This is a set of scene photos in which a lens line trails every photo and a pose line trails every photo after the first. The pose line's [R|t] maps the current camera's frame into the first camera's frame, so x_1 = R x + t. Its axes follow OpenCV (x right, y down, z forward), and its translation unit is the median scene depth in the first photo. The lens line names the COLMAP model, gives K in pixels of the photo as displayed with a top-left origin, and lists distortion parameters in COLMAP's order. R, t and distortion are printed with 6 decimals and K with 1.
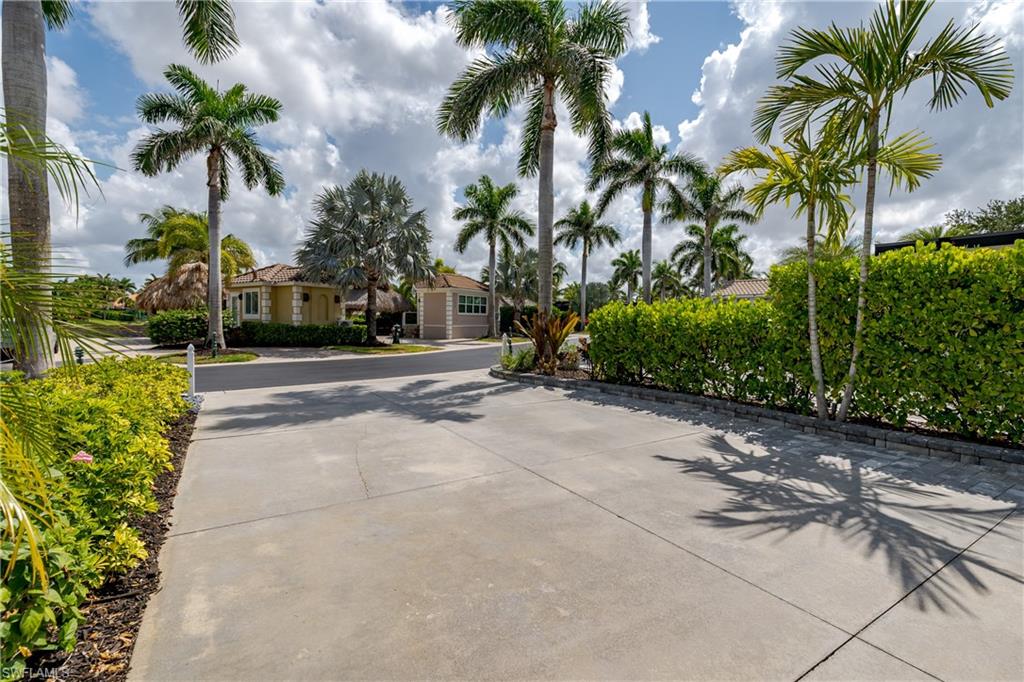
lens RADIAL K [[476.0, 0, 527.5], [0, 476.0, 338.6], [0, 0, 1]] dist [0.006174, -0.001309]
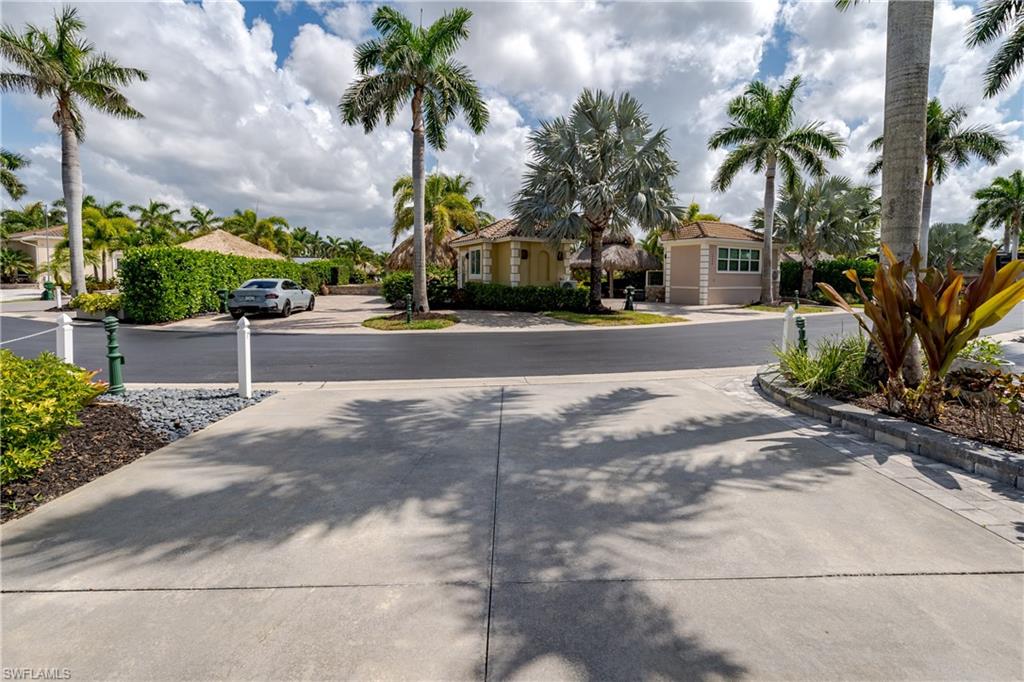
lens RADIAL K [[448.9, 0, 525.1], [0, 448.9, 289.9], [0, 0, 1]] dist [0.008835, -0.000702]
pose [[0.840105, 0.012396, -0.542282, -0.017178], [-0.021581, 0.999711, -0.010580, -0.012519], [0.541994, 0.020592, 0.840130, 0.307066]]
